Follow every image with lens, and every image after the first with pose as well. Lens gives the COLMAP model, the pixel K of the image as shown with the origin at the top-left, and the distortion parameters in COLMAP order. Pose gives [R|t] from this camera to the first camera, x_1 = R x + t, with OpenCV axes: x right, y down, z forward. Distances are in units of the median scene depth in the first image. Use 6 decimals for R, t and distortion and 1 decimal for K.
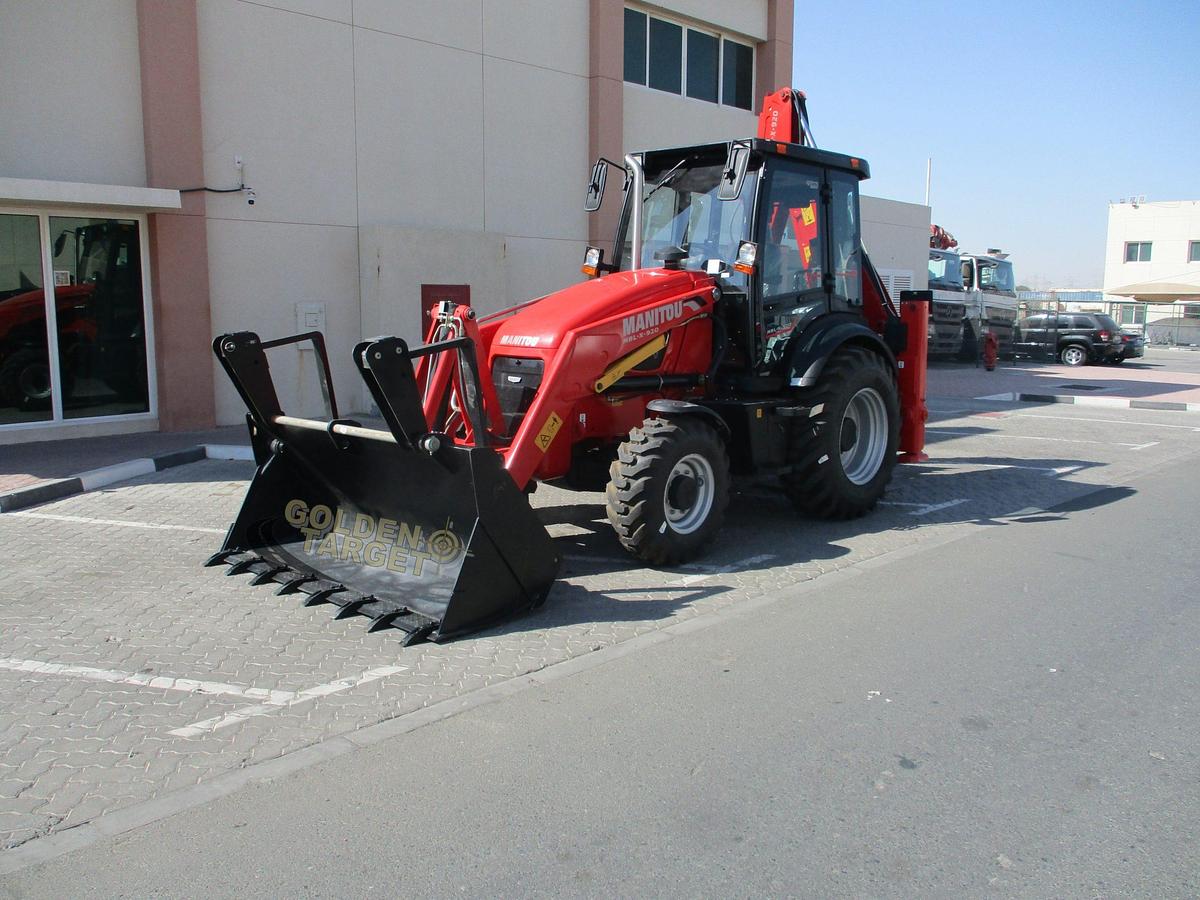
lens RADIAL K [[1009.3, 0, 605.2], [0, 1009.3, 438.0], [0, 0, 1]] dist [-0.016772, -0.006653]
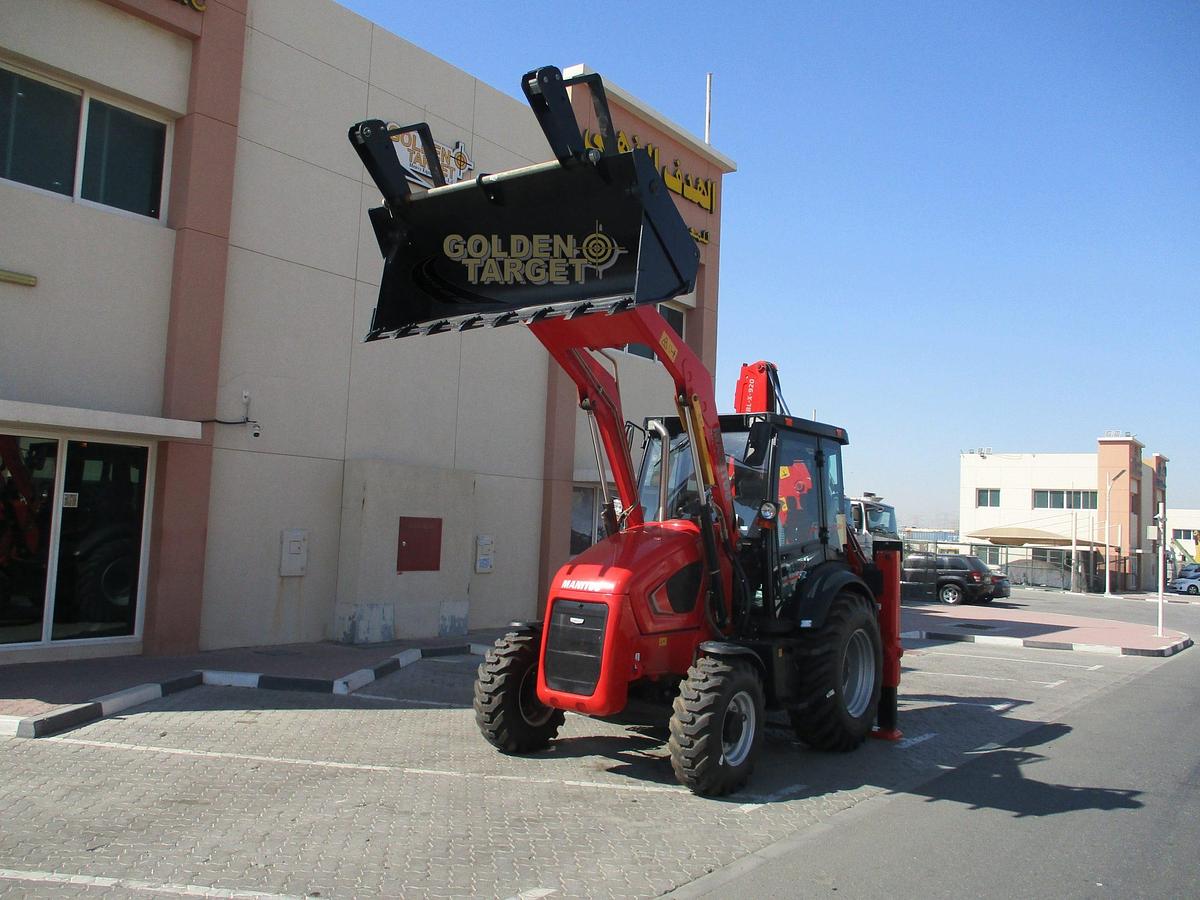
lens RADIAL K [[1009.3, 0, 605.5], [0, 1009.3, 437.8], [0, 0, 1]] dist [-0.016772, -0.006653]
pose [[0.990553, 0.046622, 0.128962, -0.131652], [-0.017048, 0.975003, -0.221538, -0.003828], [-0.136066, 0.217247, 0.966587, -0.072436]]
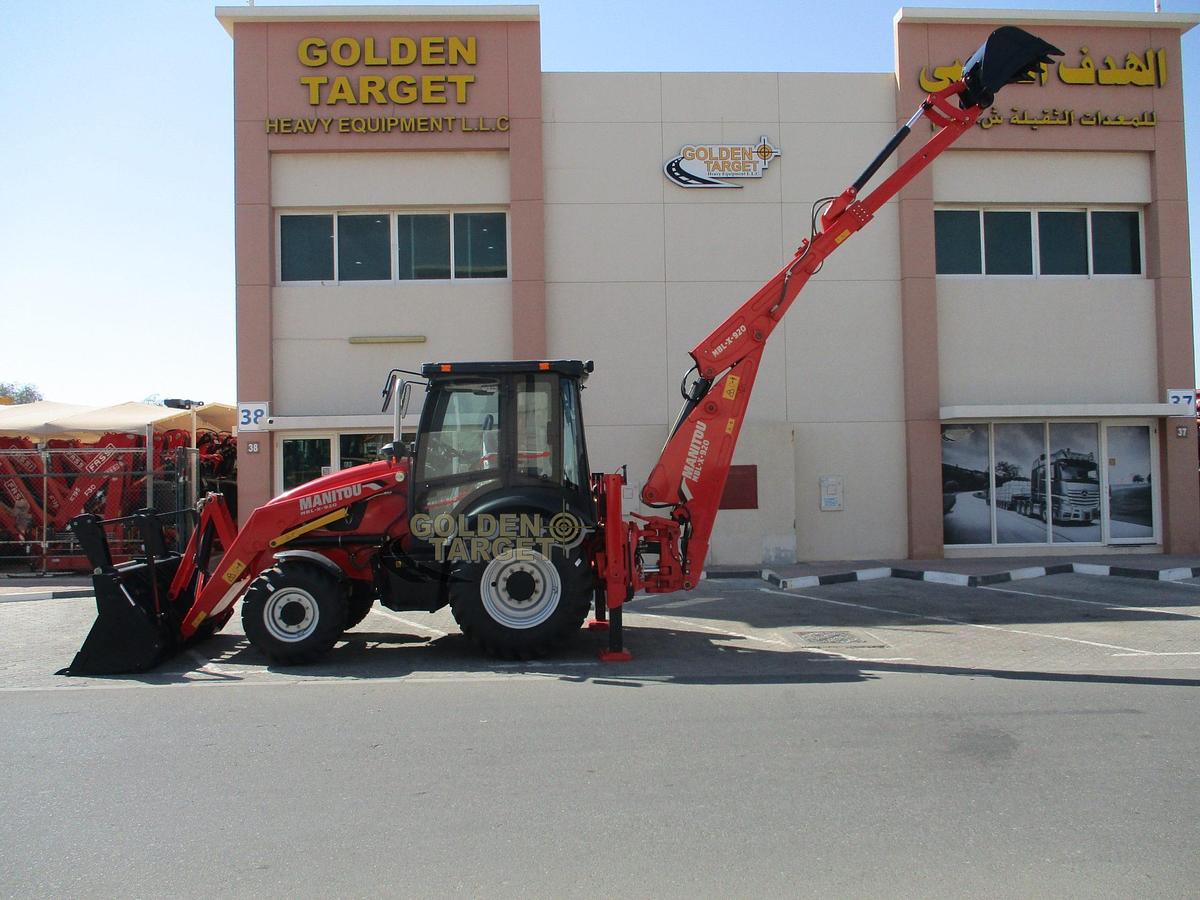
lens RADIAL K [[1009.3, 0, 610.7], [0, 1009.3, 440.0], [0, 0, 1]] dist [-0.016772, -0.006653]
pose [[0.735507, -0.039213, -0.676382, 0.719327], [-0.070550, 0.988464, -0.134022, -0.003098], [0.673834, 0.146293, 0.724255, -0.031046]]
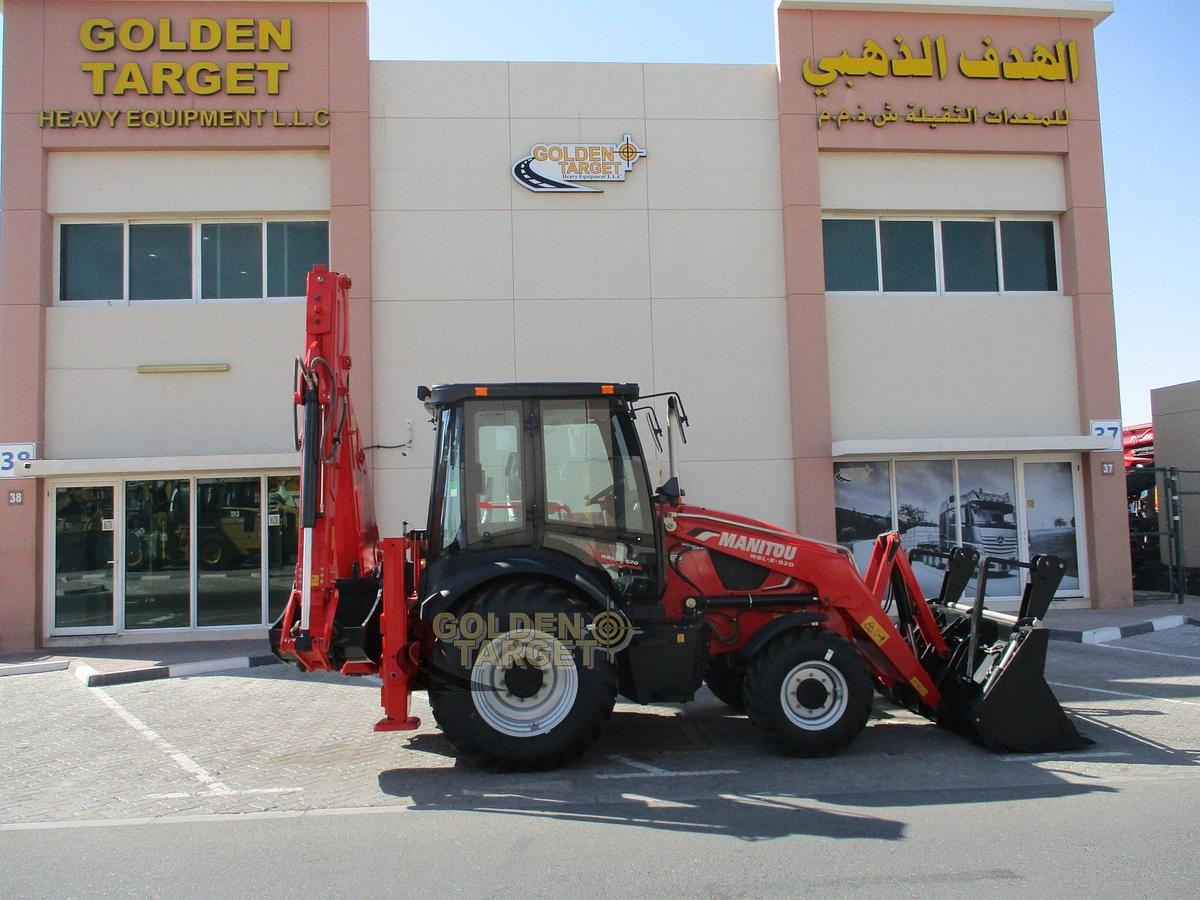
lens RADIAL K [[1009.3, 0, 611.5], [0, 1009.3, 441.1], [0, 0, 1]] dist [-0.016772, -0.006653]
pose [[0.762240, -0.076097, -0.642806, 0.684459], [-0.054933, 0.981878, -0.181377, -0.039464], [0.644960, 0.173564, 0.744246, 0.242179]]
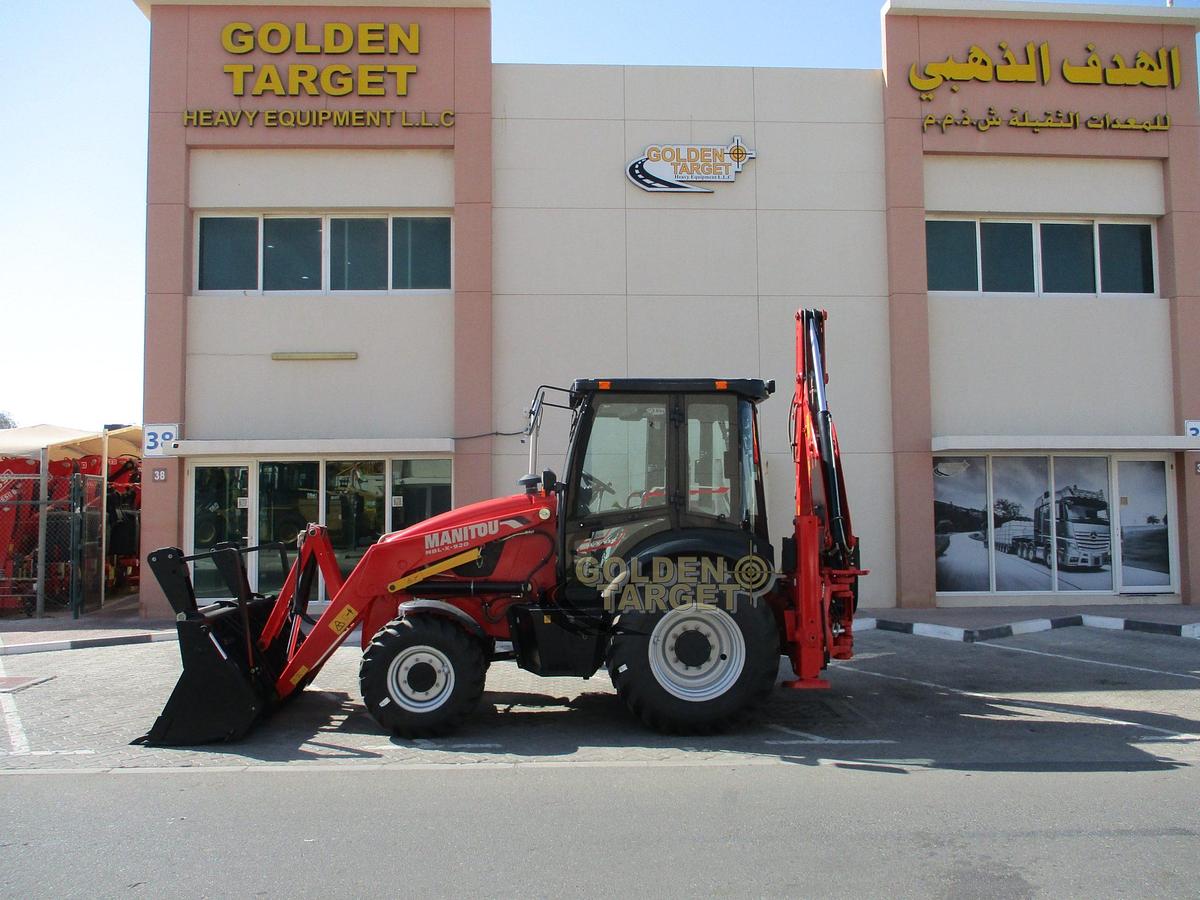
lens RADIAL K [[1009.3, 0, 610.1], [0, 1009.3, 441.1], [0, 0, 1]] dist [-0.016772, -0.006653]
pose [[0.738086, -0.054746, -0.672482, 0.649154], [-0.079875, 0.982604, -0.167661, -0.024566], [0.669962, 0.177463, 0.720873, 0.133972]]
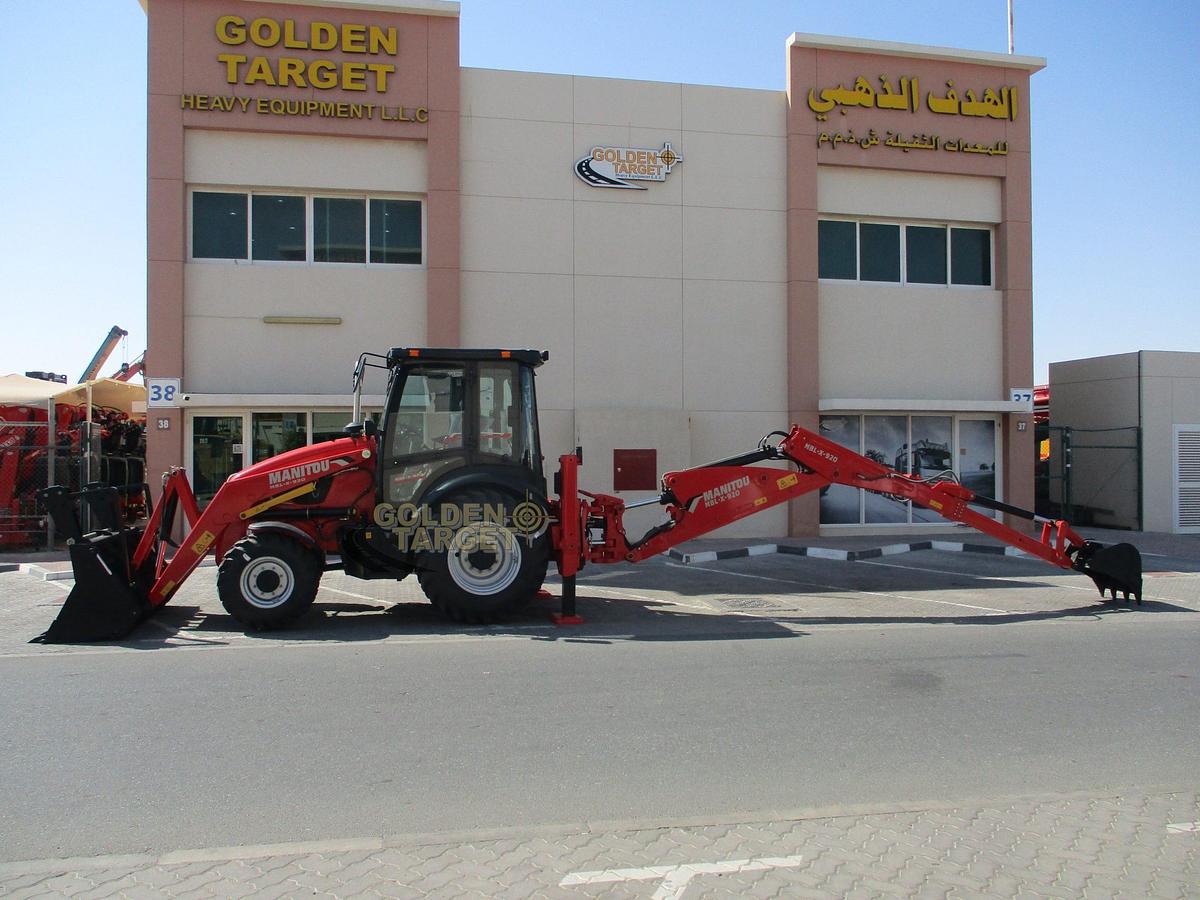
lens RADIAL K [[1009.3, 0, 609.0], [0, 1009.3, 442.3], [0, 0, 1]] dist [-0.016772, -0.006653]
pose [[0.834158, -0.013401, -0.551363, 0.689706], [-0.068414, 0.989470, -0.127552, 0.018143], [0.547266, 0.144119, 0.824457, -0.173401]]
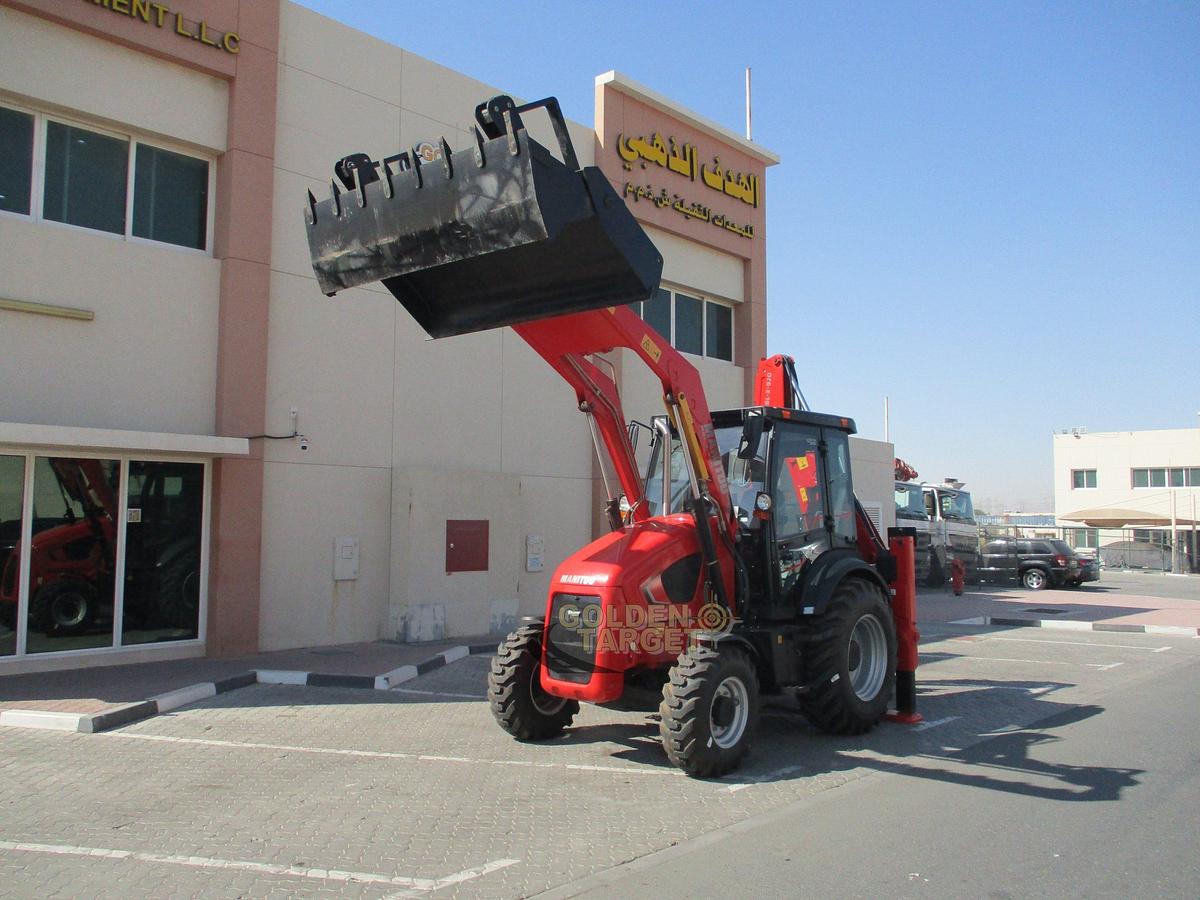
lens RADIAL K [[1009.3, 0, 605.8], [0, 1009.3, 437.2], [0, 0, 1]] dist [-0.016772, -0.006653]
pose [[0.999285, 0.003916, 0.037594, -0.061407], [0.004407, 0.975762, -0.218790, 0.001121], [-0.037540, 0.218799, 0.975047, -0.113386]]
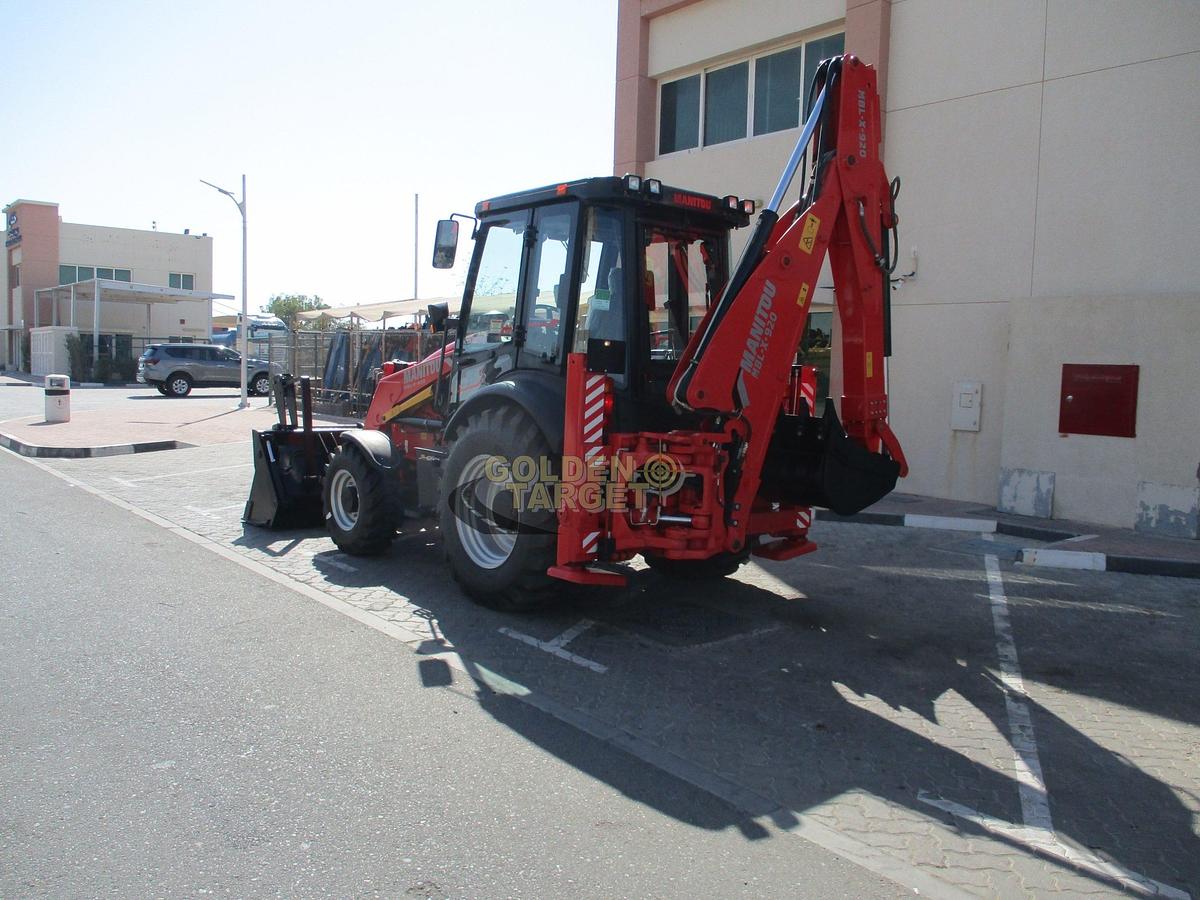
lens RADIAL K [[1009.3, 0, 602.0], [0, 1009.3, 445.0], [0, 0, 1]] dist [-0.016772, -0.006653]
pose [[-0.099659, 0.063511, -0.992993, 0.812569], [-0.169985, 0.982204, 0.079881, -0.106267], [0.980394, 0.176755, -0.087090, 0.856526]]
